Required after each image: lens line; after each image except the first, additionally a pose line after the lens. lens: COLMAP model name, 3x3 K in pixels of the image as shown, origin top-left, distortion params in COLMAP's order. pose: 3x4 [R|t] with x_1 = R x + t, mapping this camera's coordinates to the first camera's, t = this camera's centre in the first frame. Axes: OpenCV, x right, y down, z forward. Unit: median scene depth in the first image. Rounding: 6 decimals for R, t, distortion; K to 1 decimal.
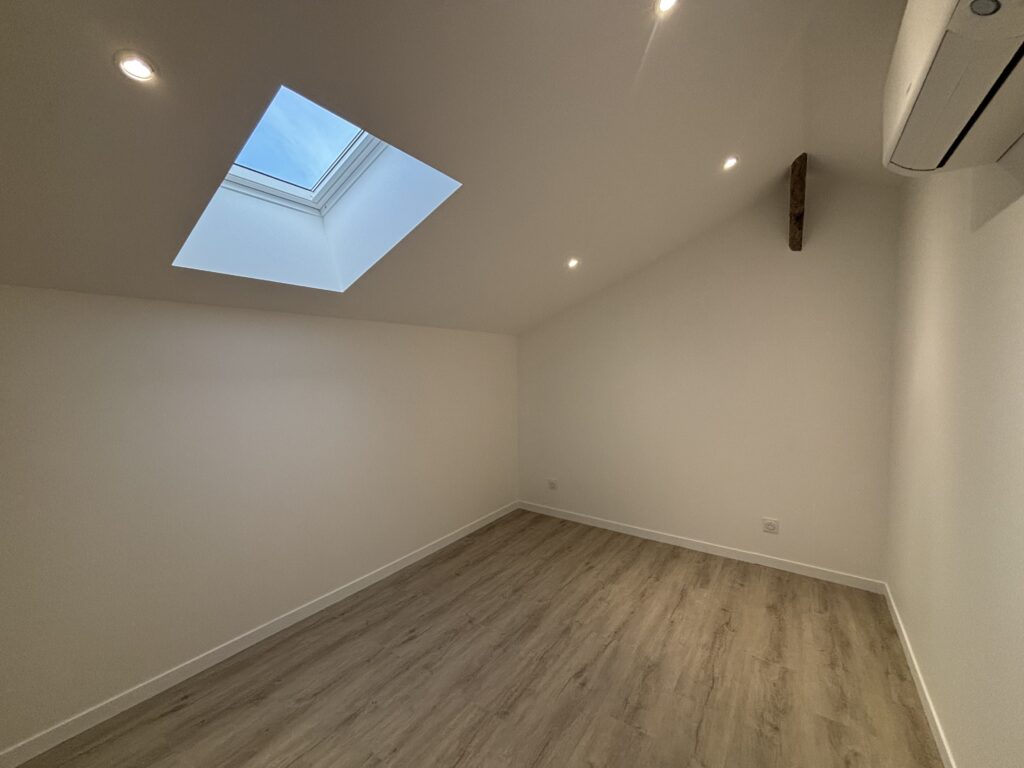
lens RADIAL K [[413.0, 0, 513.9], [0, 413.0, 382.4], [0, 0, 1]] dist [0.003882, -0.000660]
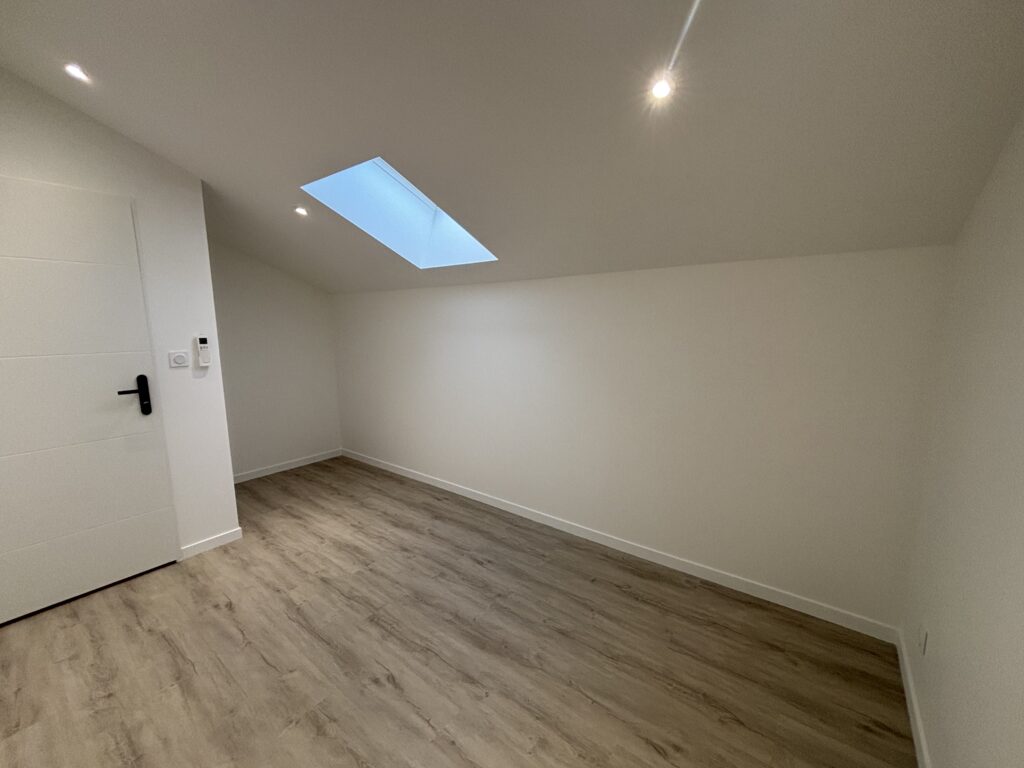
lens RADIAL K [[413.0, 0, 514.6], [0, 413.0, 385.5], [0, 0, 1]] dist [0.003882, -0.000660]
pose [[-0.040504, 0.161401, -0.986057, 0.822315], [-0.034006, 0.986073, 0.162801, -0.063184], [0.998601, 0.040126, -0.034451, 1.134428]]
